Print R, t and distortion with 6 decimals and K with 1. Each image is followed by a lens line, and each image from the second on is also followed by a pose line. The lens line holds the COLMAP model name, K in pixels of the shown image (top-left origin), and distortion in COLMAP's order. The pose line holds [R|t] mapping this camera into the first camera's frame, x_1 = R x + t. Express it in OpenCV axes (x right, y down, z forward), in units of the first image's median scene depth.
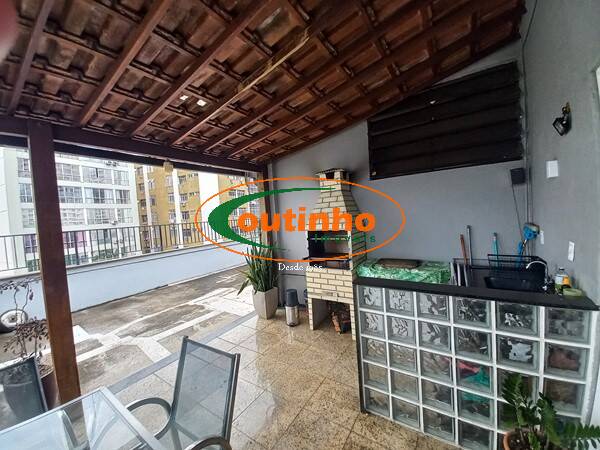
lens RADIAL K [[234.3, 0, 292.1], [0, 234.3, 222.7], [0, 0, 1]] dist [0.027246, -0.018413]
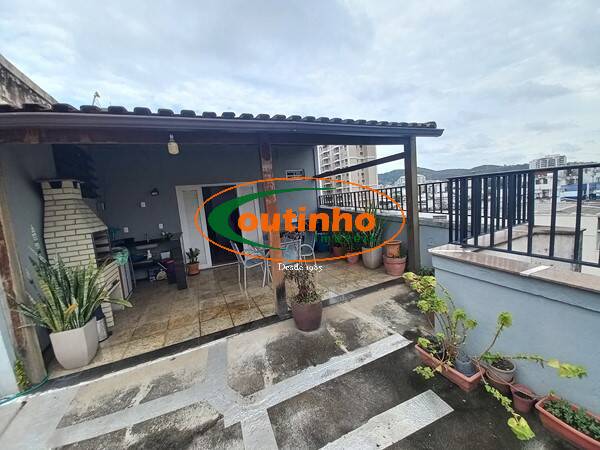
lens RADIAL K [[235.1, 0, 297.8], [0, 235.1, 225.4], [0, 0, 1]] dist [0.028428, -0.019125]
pose [[-0.841660, 0.084040, 0.533428, -1.232761], [0.164867, 0.980643, 0.105635, 0.033733], [-0.514225, 0.176854, -0.839223, 1.393731]]
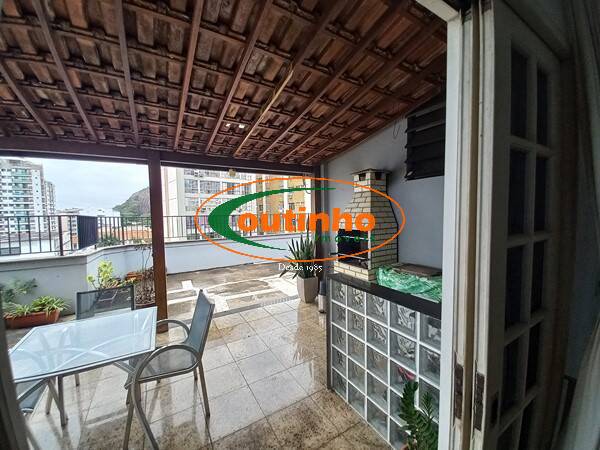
lens RADIAL K [[234.3, 0, 292.1], [0, 234.3, 222.7], [0, 0, 1]] dist [0.027246, -0.018413]
pose [[0.901781, 0.068549, -0.426723, 0.331293], [-0.056175, 0.997557, 0.041536, -0.024051], [0.428527, -0.013486, 0.903428, -0.059159]]
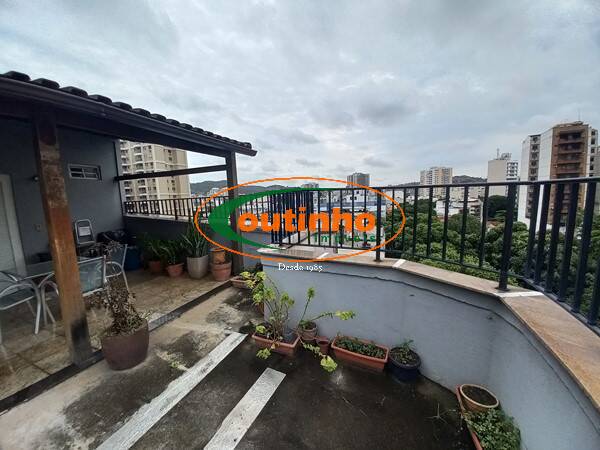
lens RADIAL K [[235.1, 0, 297.8], [0, 235.1, 225.4], [0, 0, 1]] dist [0.028428, -0.019125]
pose [[-0.973701, 0.128311, -0.188260, -1.164883], [0.097132, 0.981260, 0.166413, 0.035362], [0.206084, 0.143750, -0.967918, 1.433291]]
